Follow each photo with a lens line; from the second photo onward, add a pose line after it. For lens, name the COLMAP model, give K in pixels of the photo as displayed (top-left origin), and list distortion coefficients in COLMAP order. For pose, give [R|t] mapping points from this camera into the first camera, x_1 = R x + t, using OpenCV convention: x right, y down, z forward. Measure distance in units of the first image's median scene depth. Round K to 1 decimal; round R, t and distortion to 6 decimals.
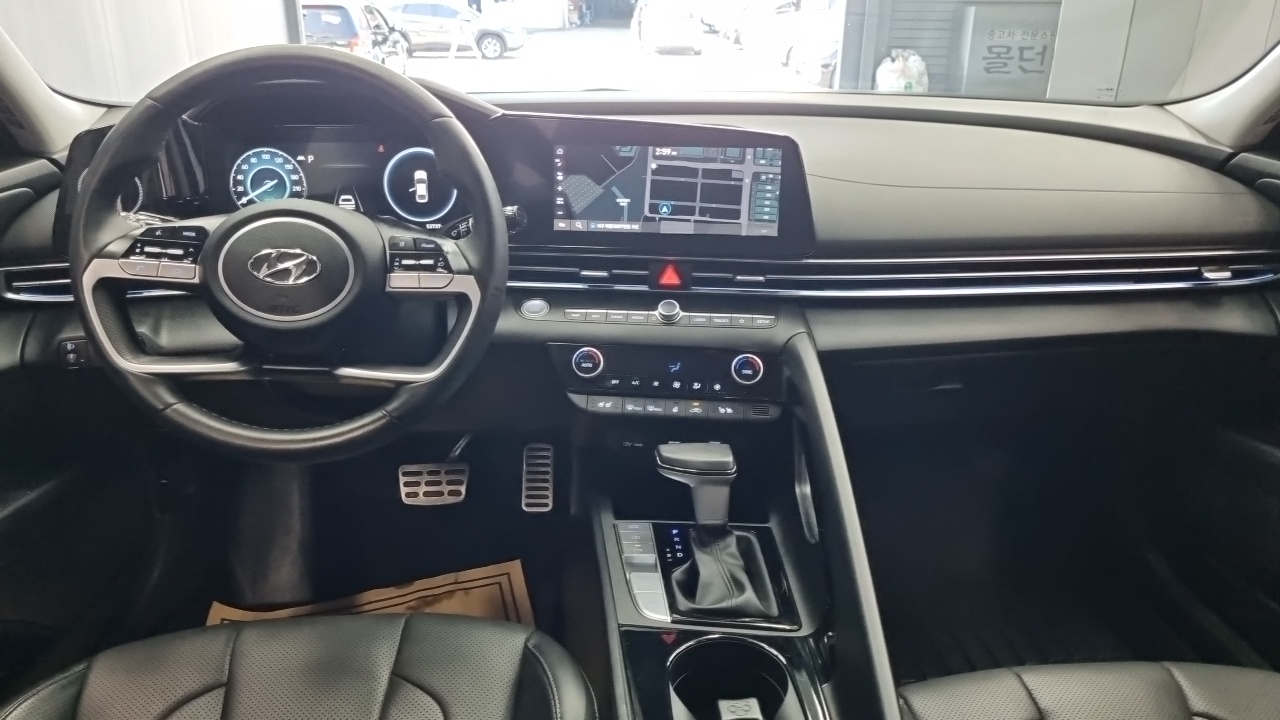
lens RADIAL K [[960.7, 0, 655.4], [0, 960.7, 370.4], [0, 0, 1]] dist [0.030800, -0.013609]
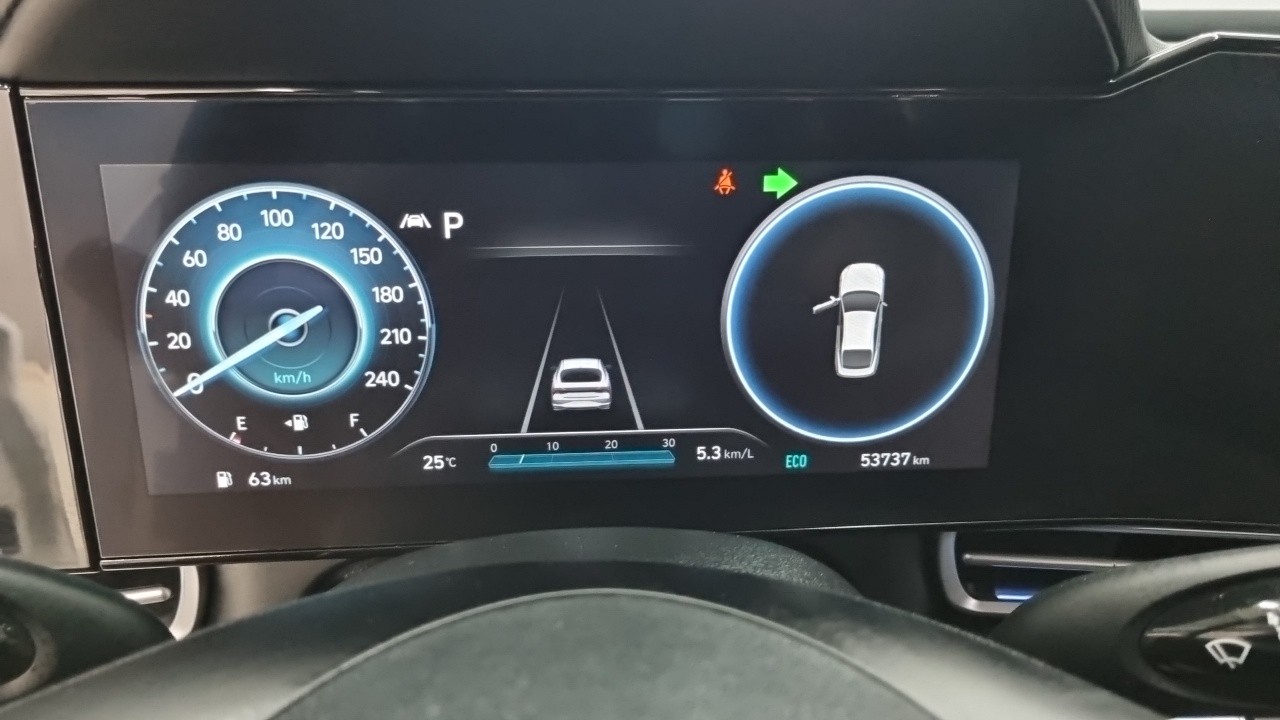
lens RADIAL K [[960.7, 0, 629.5], [0, 960.7, 356.0], [0, 0, 1]] dist [0.030800, -0.013609]
pose [[0.999880, 0.004783, -0.014759, -0.305872], [-0.003992, 0.998574, 0.053230, -0.197745], [0.014993, -0.053165, 0.998473, 0.744640]]
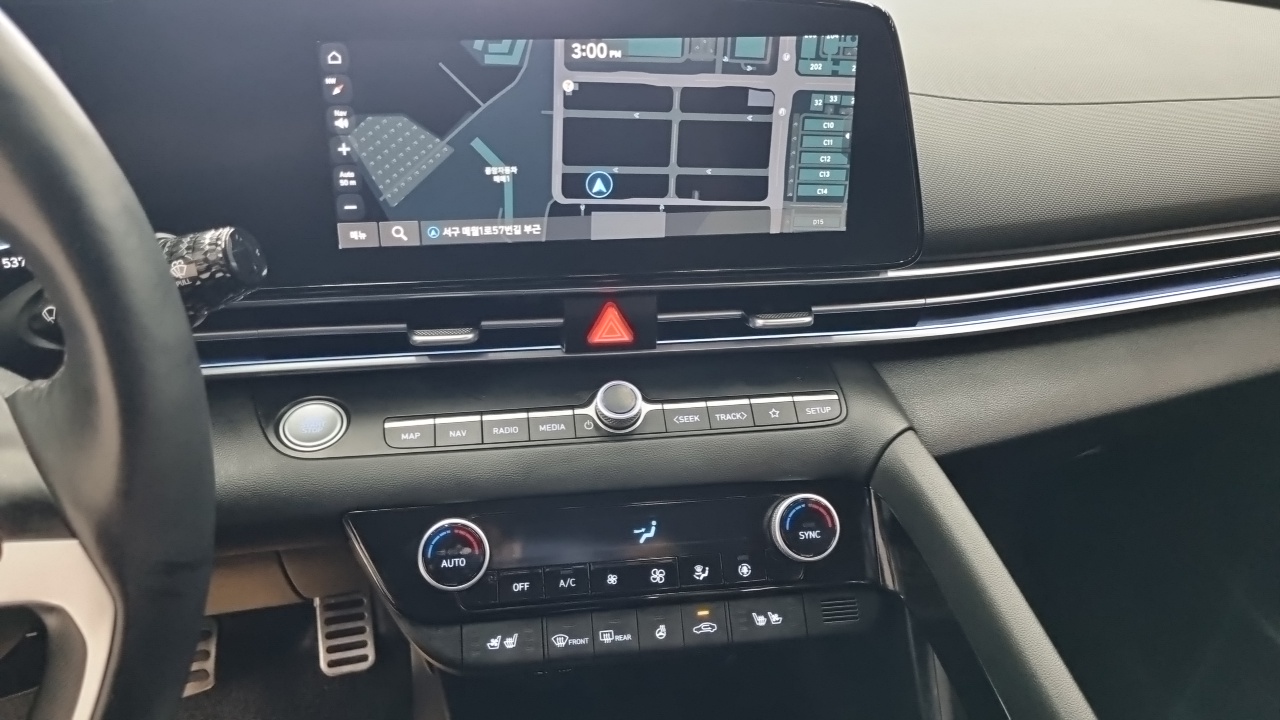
lens RADIAL K [[960.7, 0, 635.4], [0, 960.7, 352.9], [0, 0, 1]] dist [0.030800, -0.013609]
pose [[0.976905, -0.094750, 0.191516, -0.065440], [0.075406, 0.991513, 0.105904, -0.138904], [-0.199925, -0.089017, 0.975759, 0.570274]]
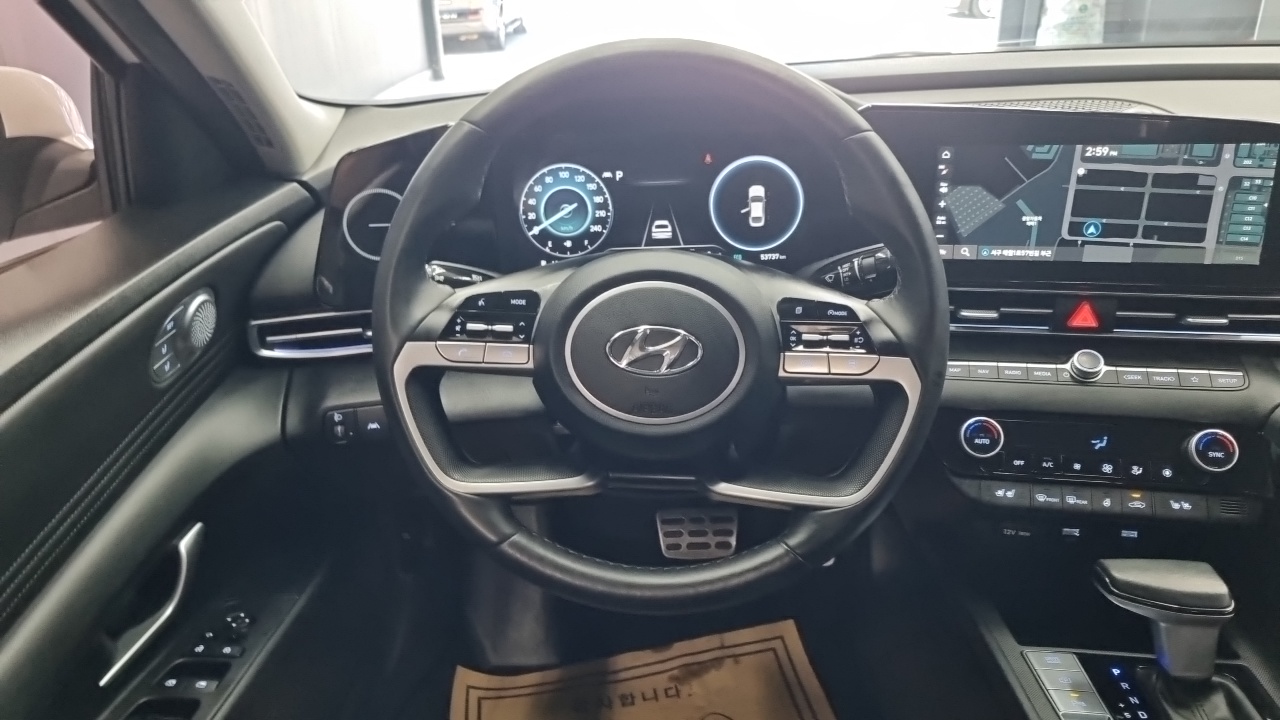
lens RADIAL K [[960.7, 0, 640.7], [0, 960.7, 362.9], [0, 0, 1]] dist [0.030800, -0.013609]
pose [[0.992550, -0.000662, -0.121837, -0.244632], [0.007484, 0.998428, 0.055543, -0.110779], [0.121608, -0.056041, 0.990995, 0.223534]]
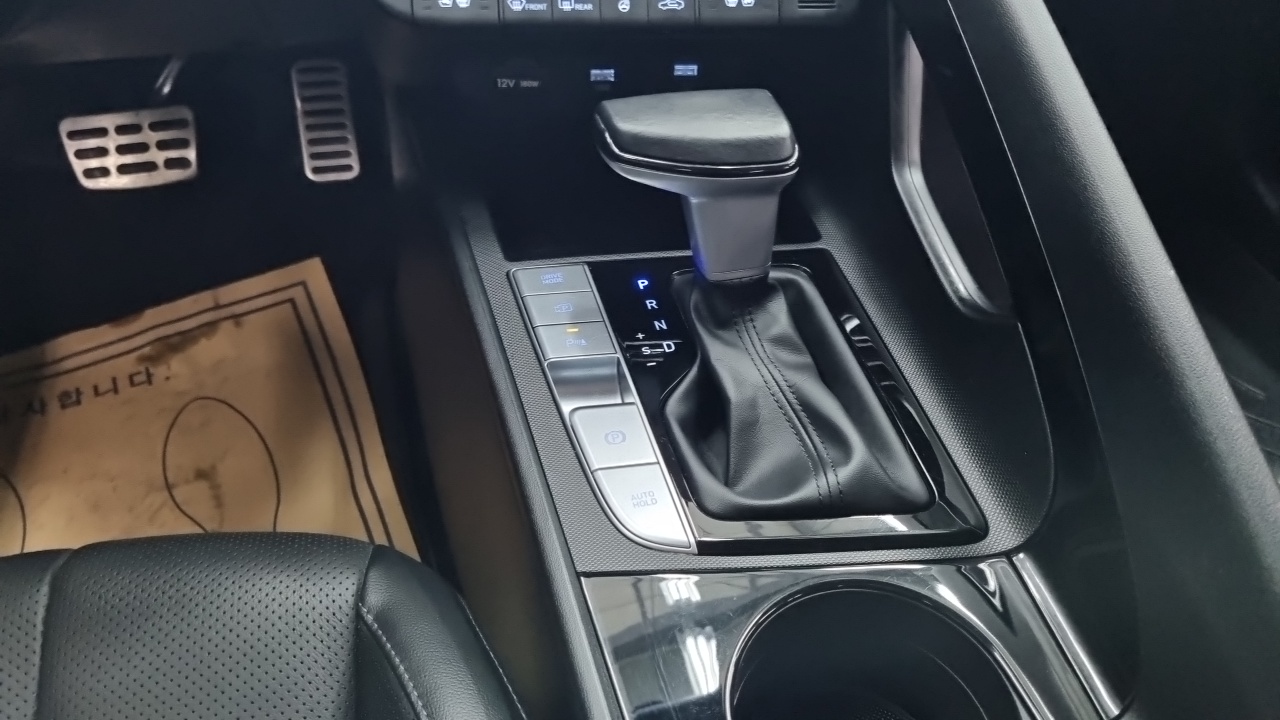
lens RADIAL K [[960.7, 0, 636.9], [0, 960.7, 355.6], [0, 0, 1]] dist [0.030800, -0.013609]
pose [[0.983493, -0.107840, 0.145300, -0.052882], [0.037394, 0.906798, 0.419905, 0.002295], [-0.177040, -0.407540, 0.895862, 0.550450]]
